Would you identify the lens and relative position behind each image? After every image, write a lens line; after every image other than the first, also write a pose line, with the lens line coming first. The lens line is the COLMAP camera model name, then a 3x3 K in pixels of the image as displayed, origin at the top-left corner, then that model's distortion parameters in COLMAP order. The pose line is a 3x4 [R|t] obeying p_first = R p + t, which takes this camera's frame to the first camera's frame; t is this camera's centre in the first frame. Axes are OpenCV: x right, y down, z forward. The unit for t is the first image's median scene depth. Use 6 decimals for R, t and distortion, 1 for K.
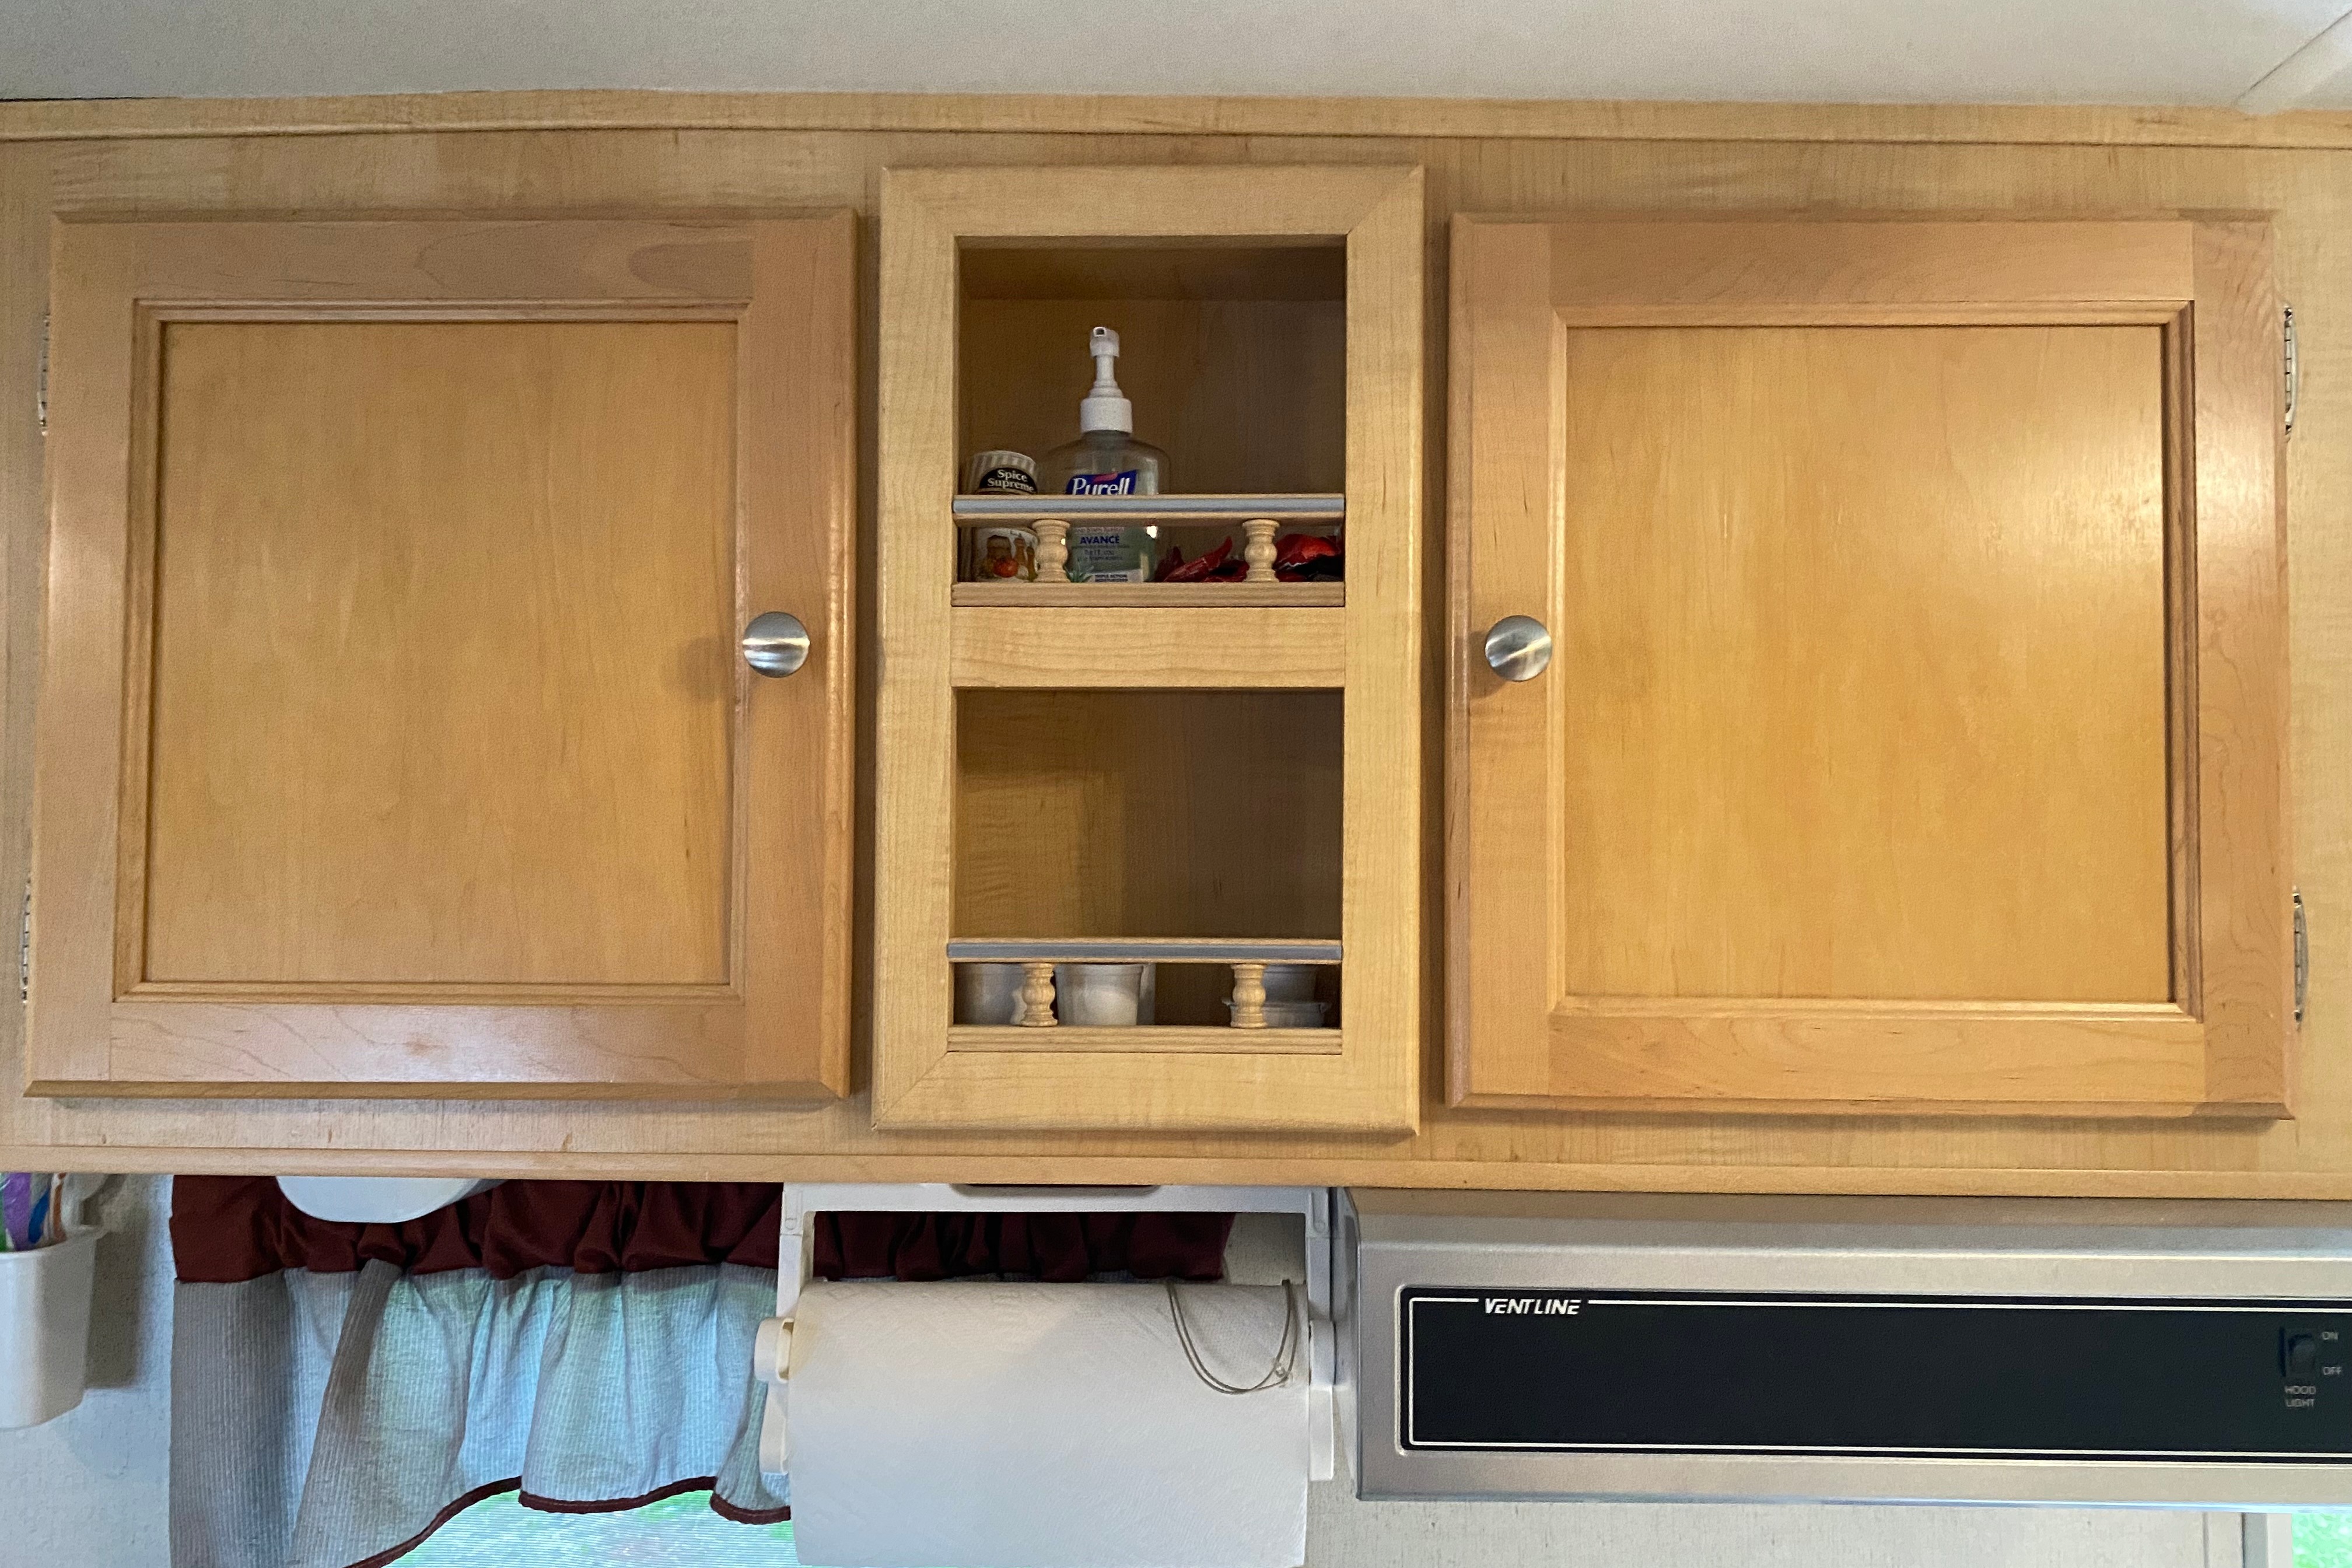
lens RADIAL K [[1772.2, 0, 1165.6], [0, 1772.2, 769.2], [0, 0, 1]] dist [0.030029, -0.046300]
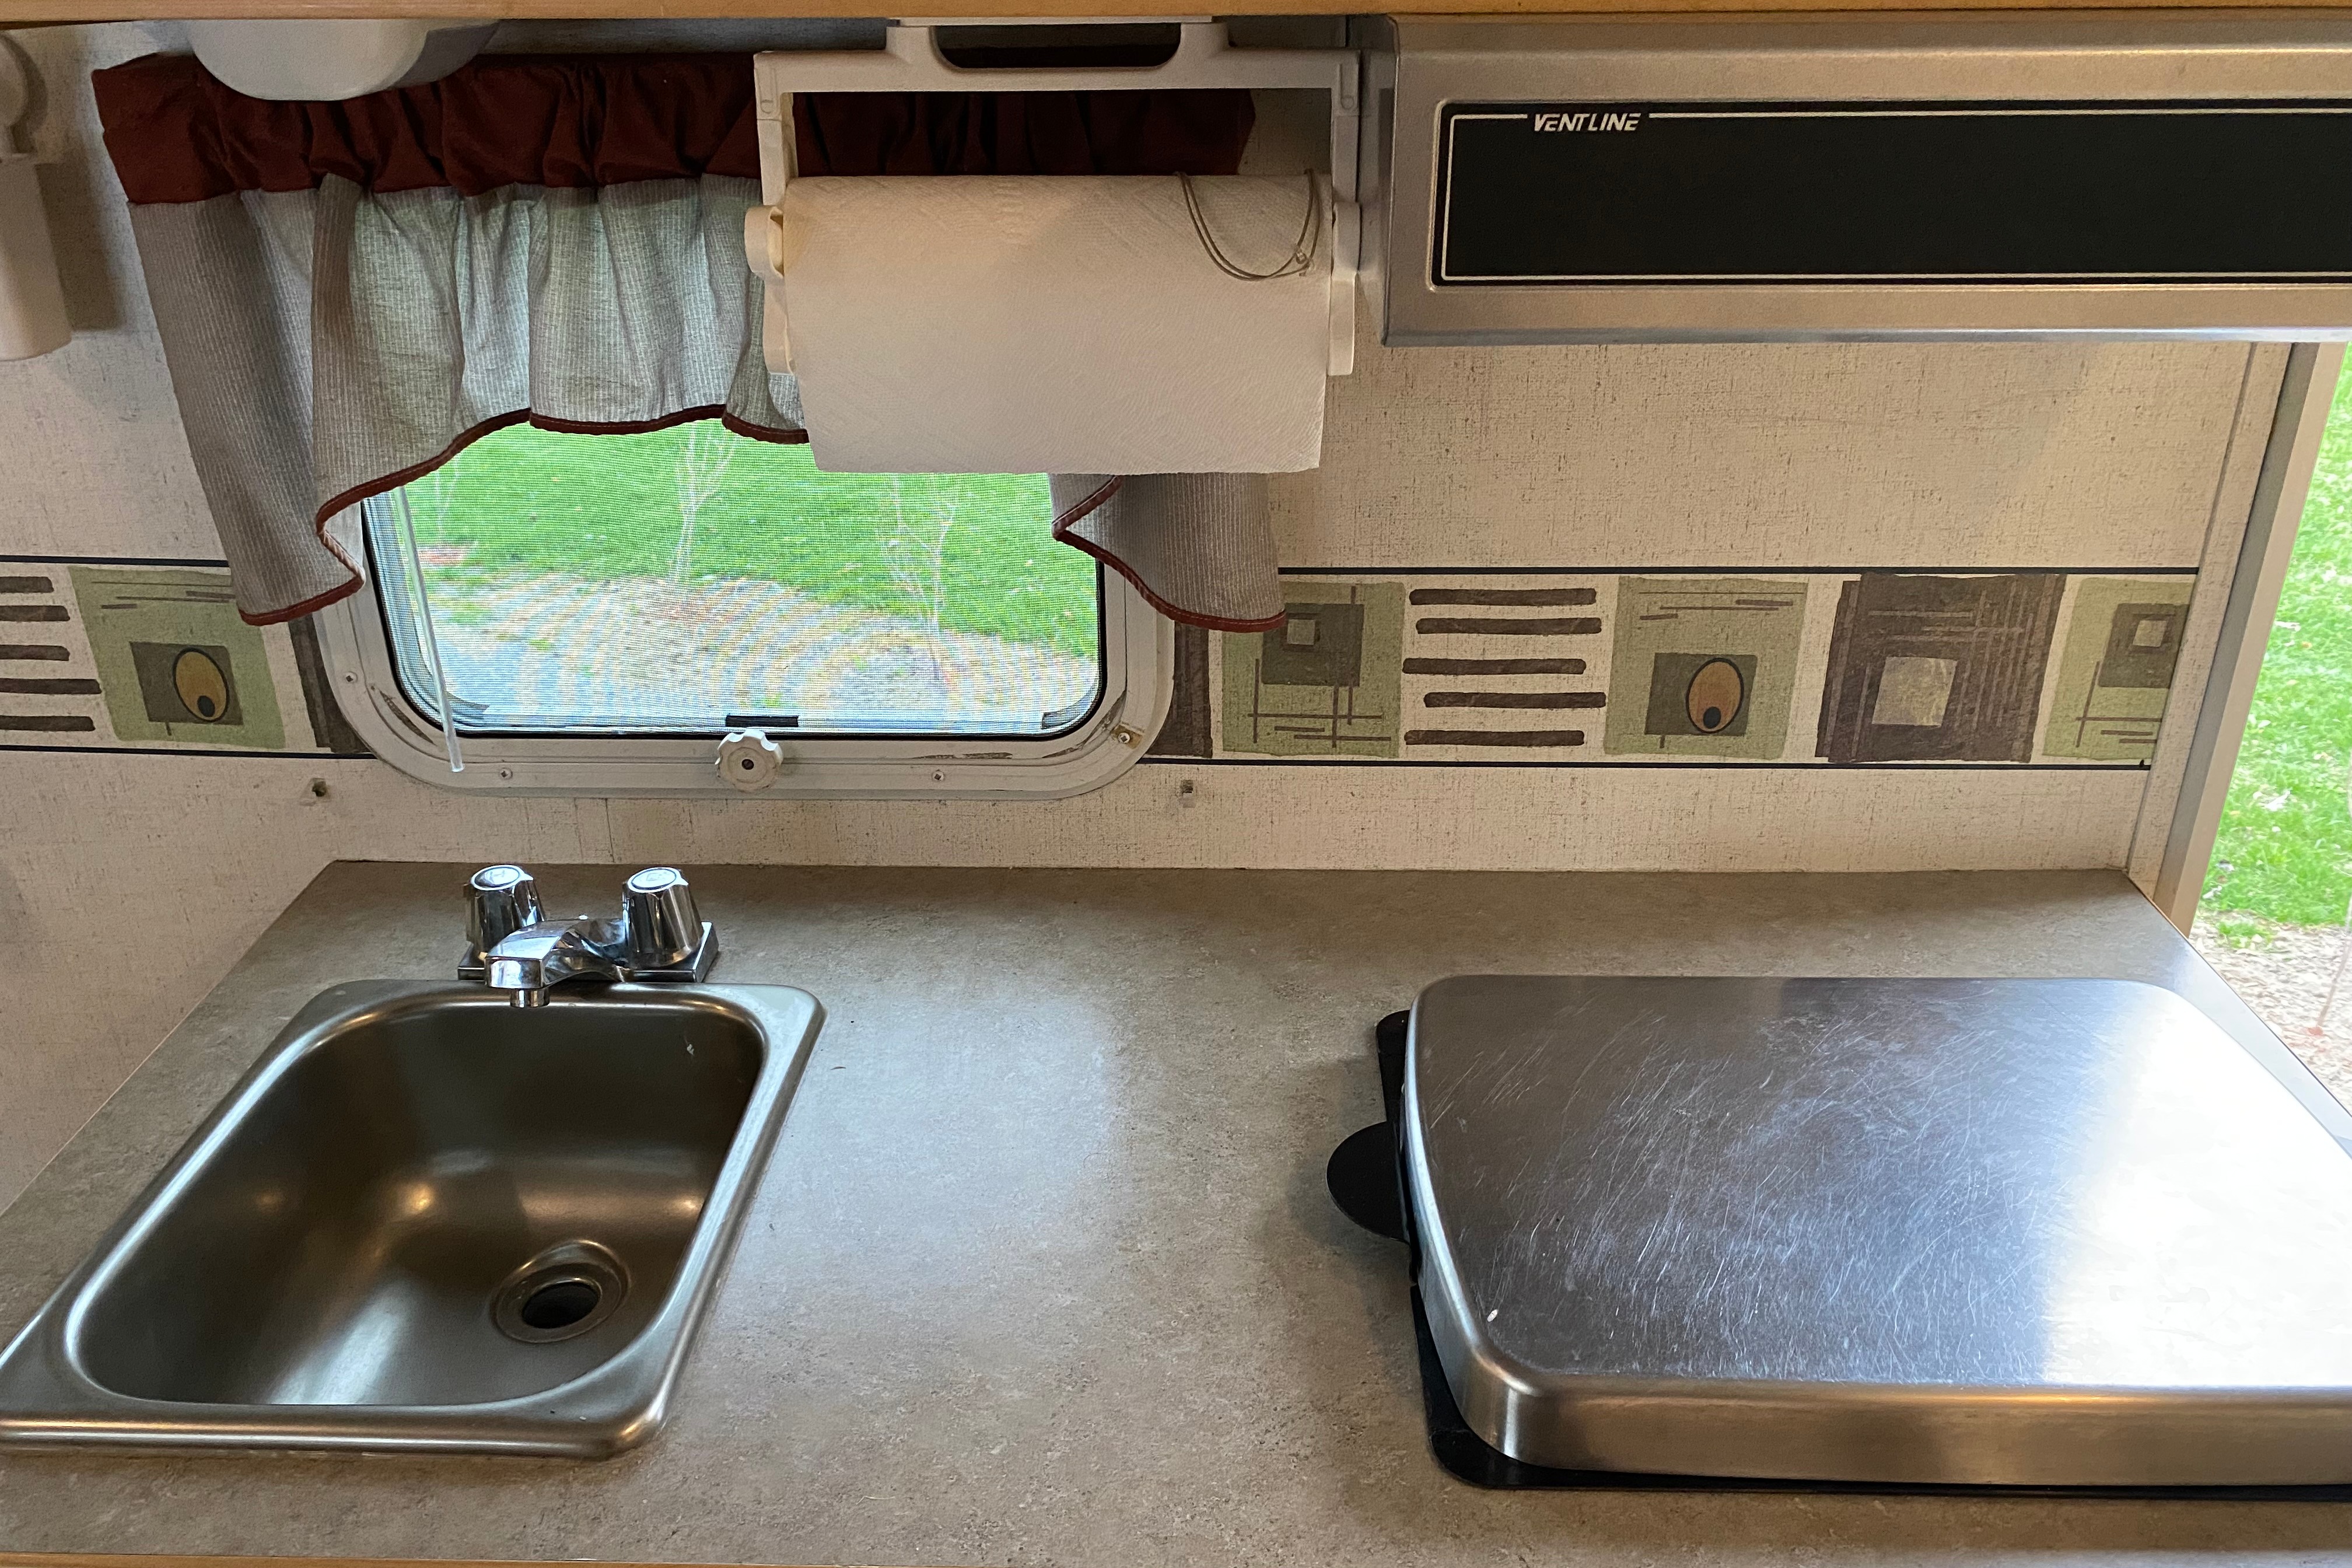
lens RADIAL K [[1784.4, 0, 1154.9], [0, 1784.4, 784.7], [0, 0, 1]] dist [0.003767, -0.023047]
pose [[0.999875, -0.011223, -0.011094, -0.005349], [0.015162, 0.878180, 0.478090, 0.115723], [0.004377, -0.478199, 0.878241, 0.027951]]
